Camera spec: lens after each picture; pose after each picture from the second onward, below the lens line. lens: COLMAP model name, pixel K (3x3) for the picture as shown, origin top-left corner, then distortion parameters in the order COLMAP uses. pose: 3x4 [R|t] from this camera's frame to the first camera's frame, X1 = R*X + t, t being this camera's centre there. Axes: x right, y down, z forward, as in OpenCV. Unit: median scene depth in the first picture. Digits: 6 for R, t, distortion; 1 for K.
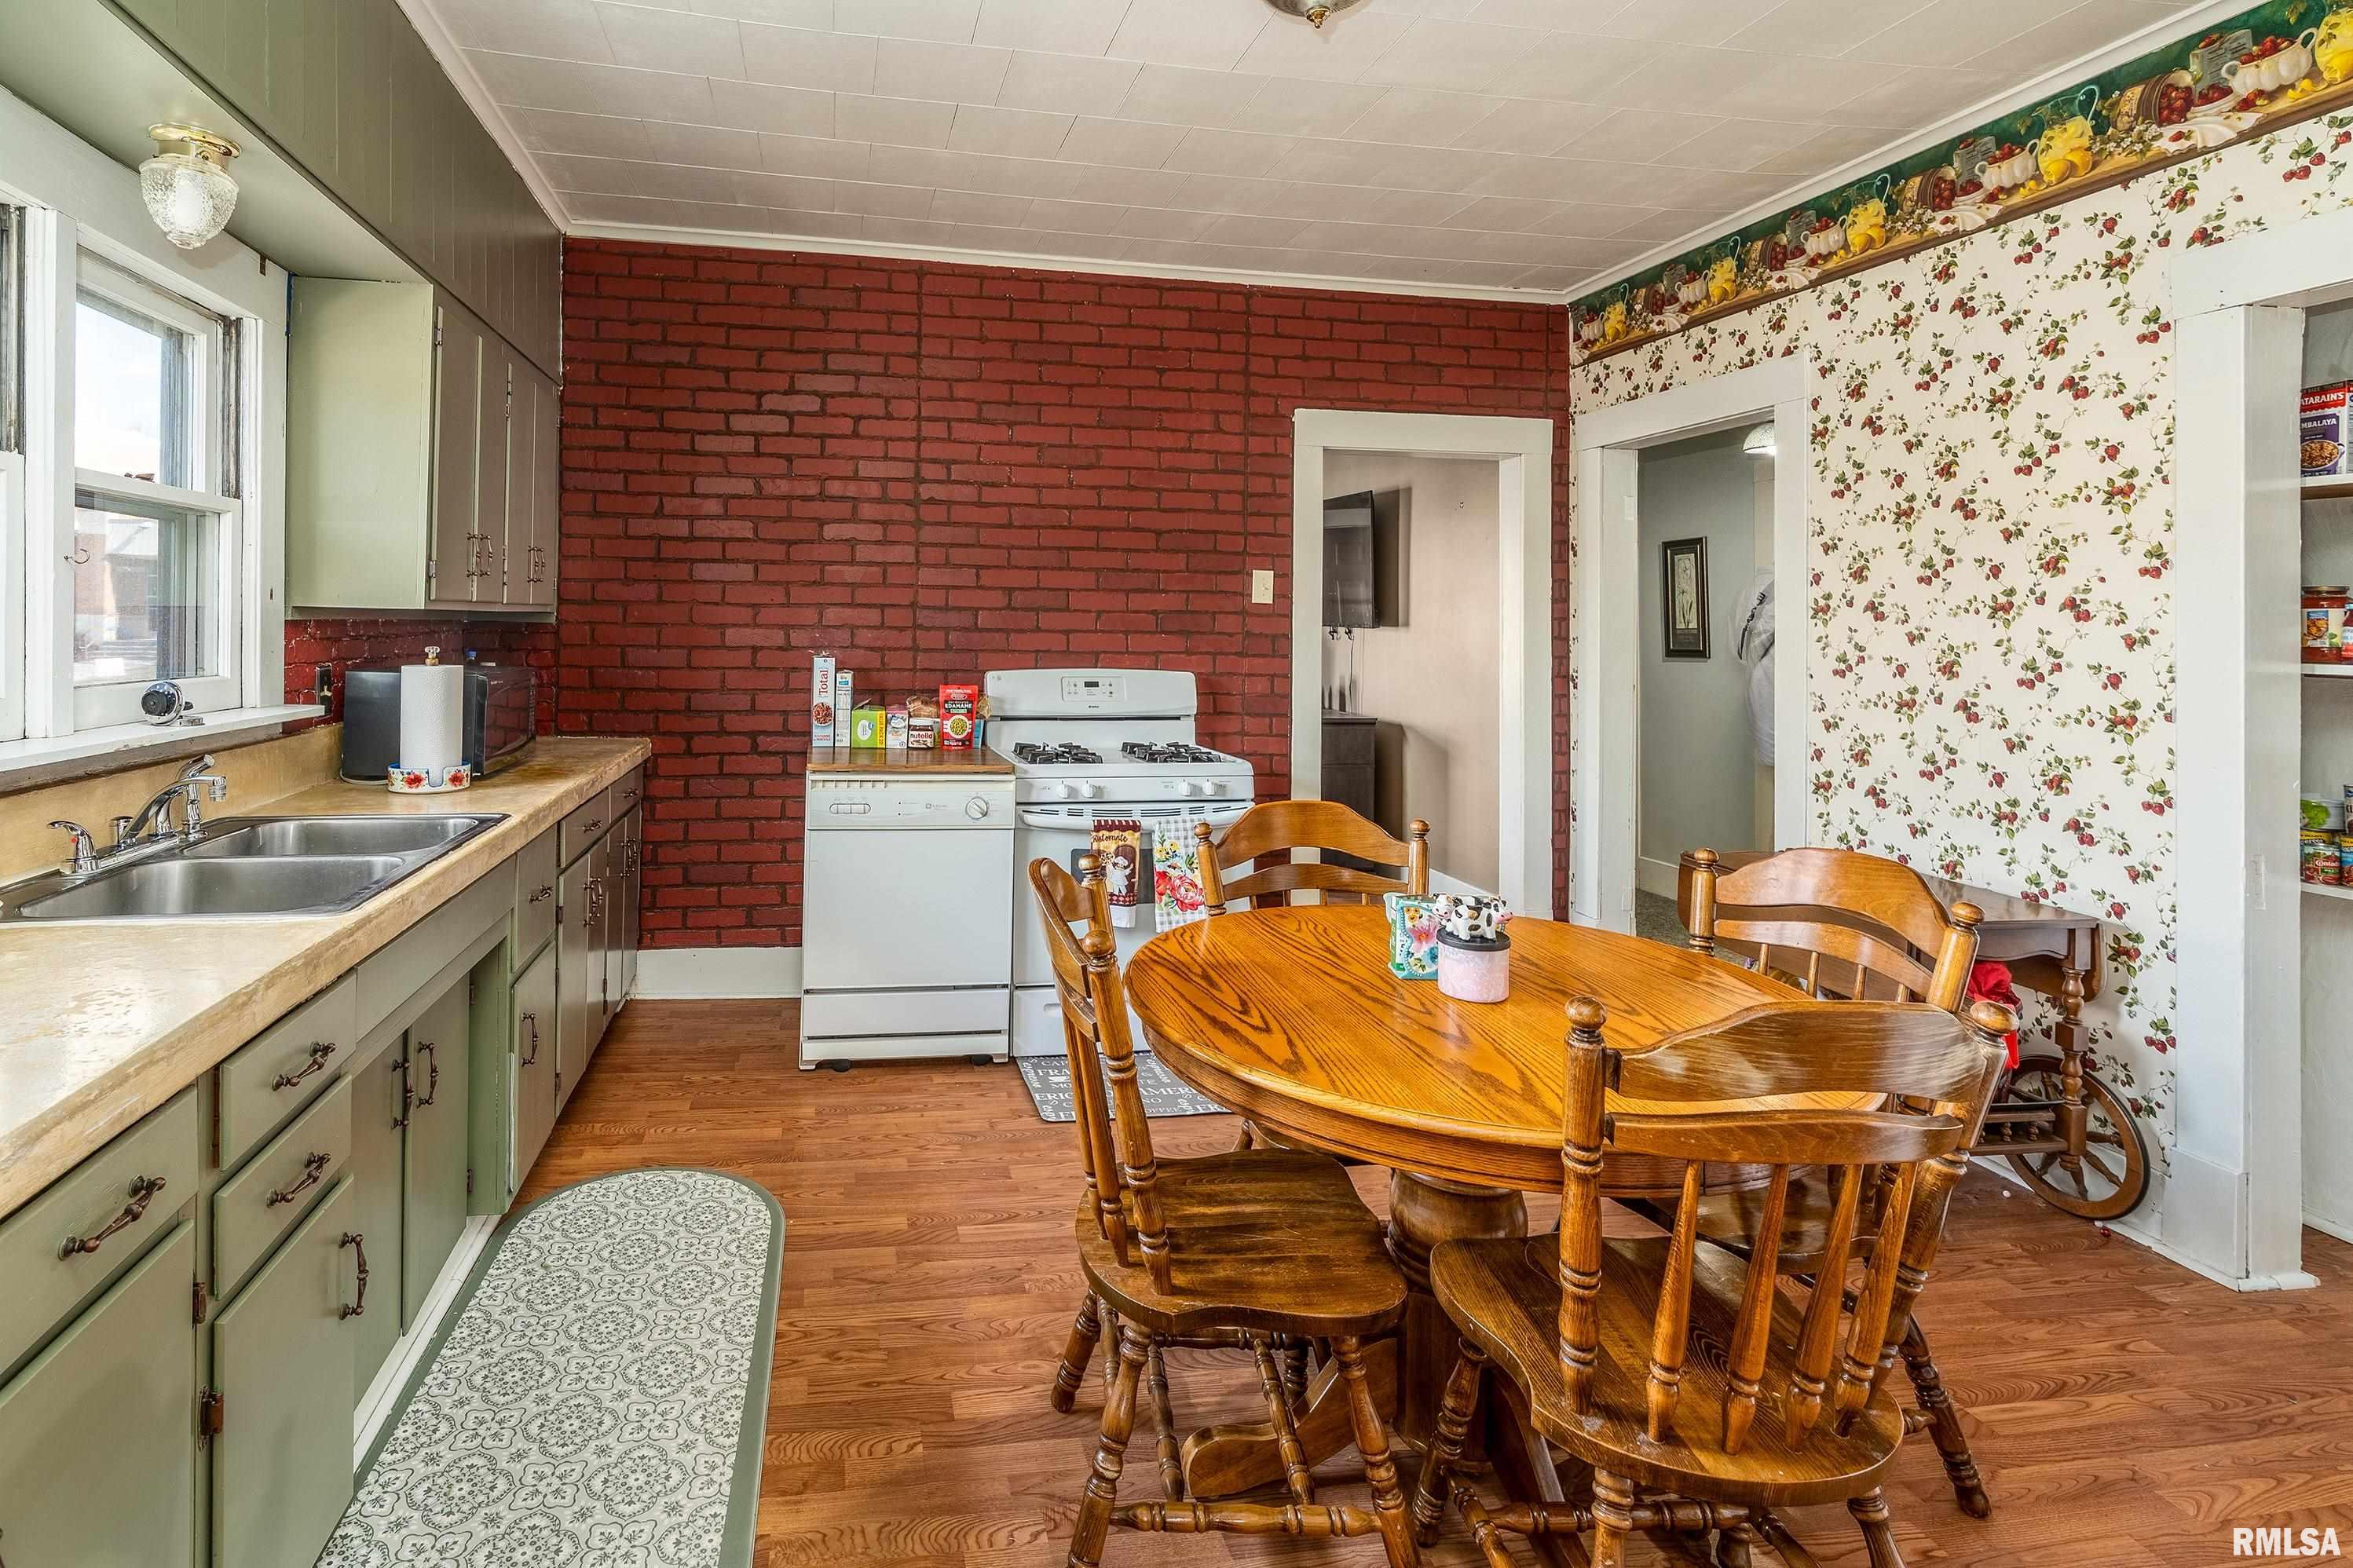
lens RADIAL K [[838.4, 0, 1170.8], [0, 838.4, 783.1], [0, 0, 1]] dist [-0.019316, -0.000123]
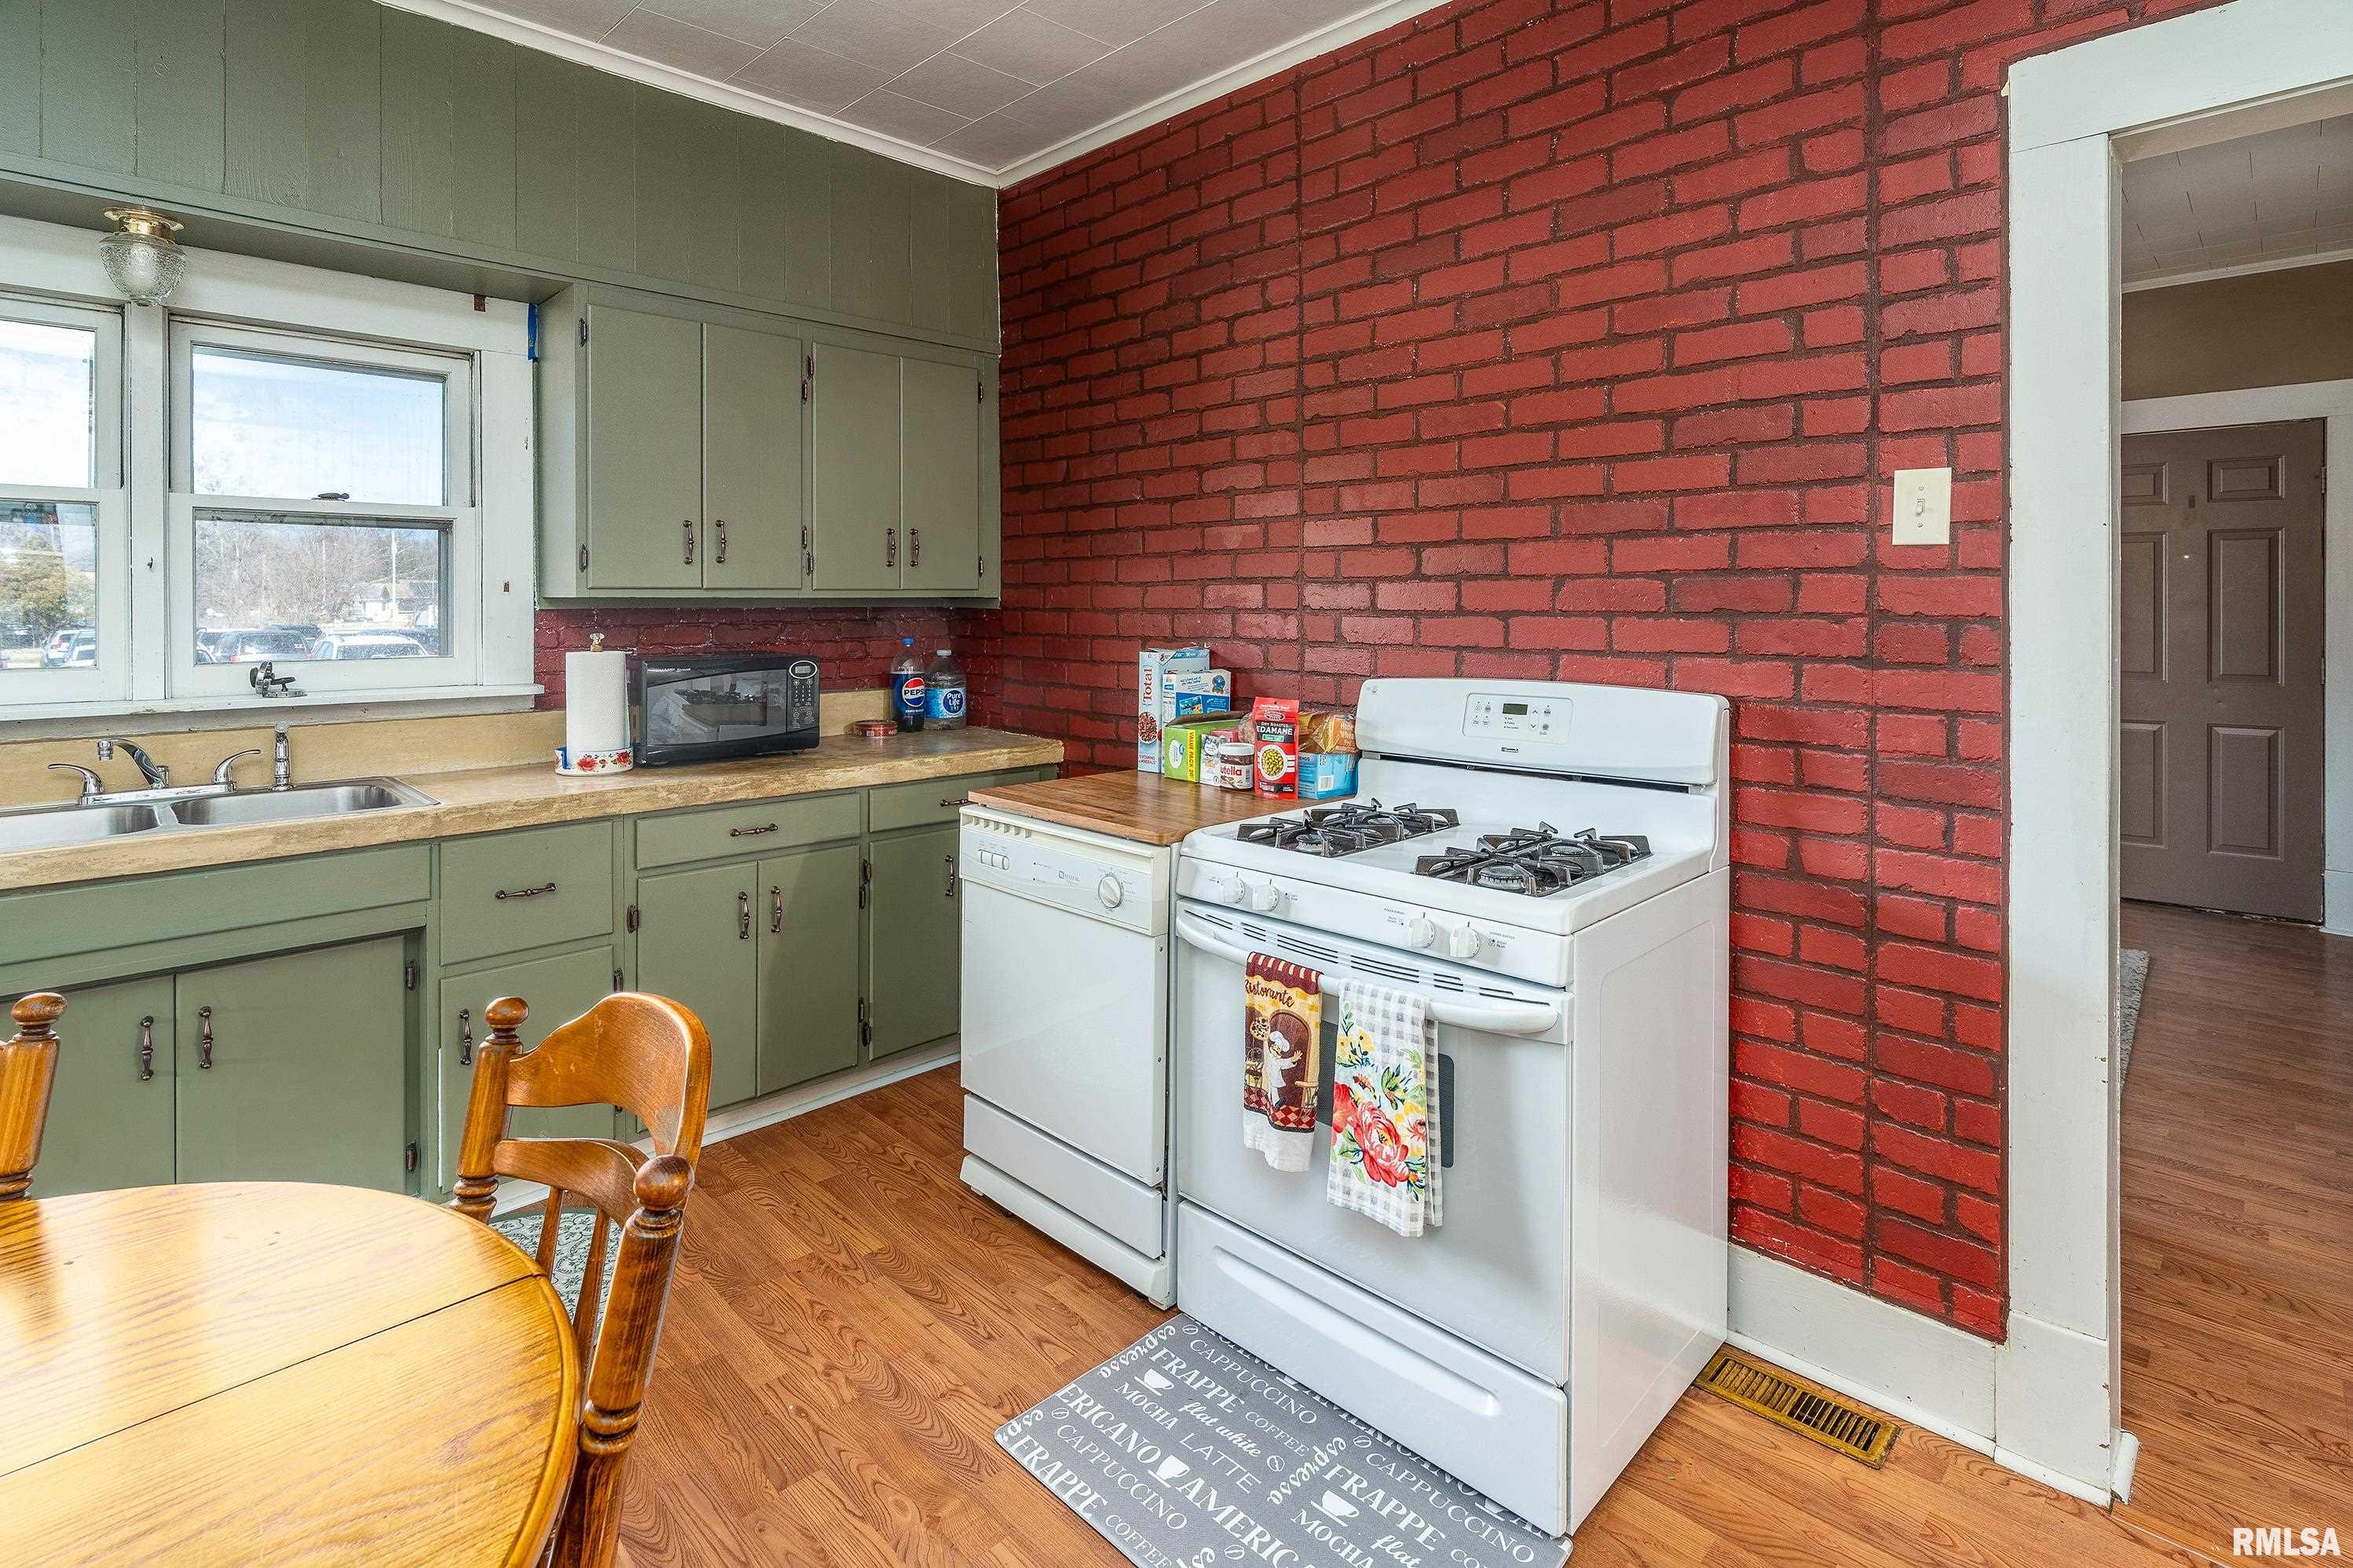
lens RADIAL K [[1108.7, 0, 1191.4], [0, 1108.7, 745.6], [0, 0, 1]] dist [-0.012490, 0.000576]
pose [[0.619294, 0.081900, -0.780876, 0.352989], [-0.131519, 0.991314, -0.000334, -0.068199], [0.774065, 0.102906, 0.624686, 0.398383]]
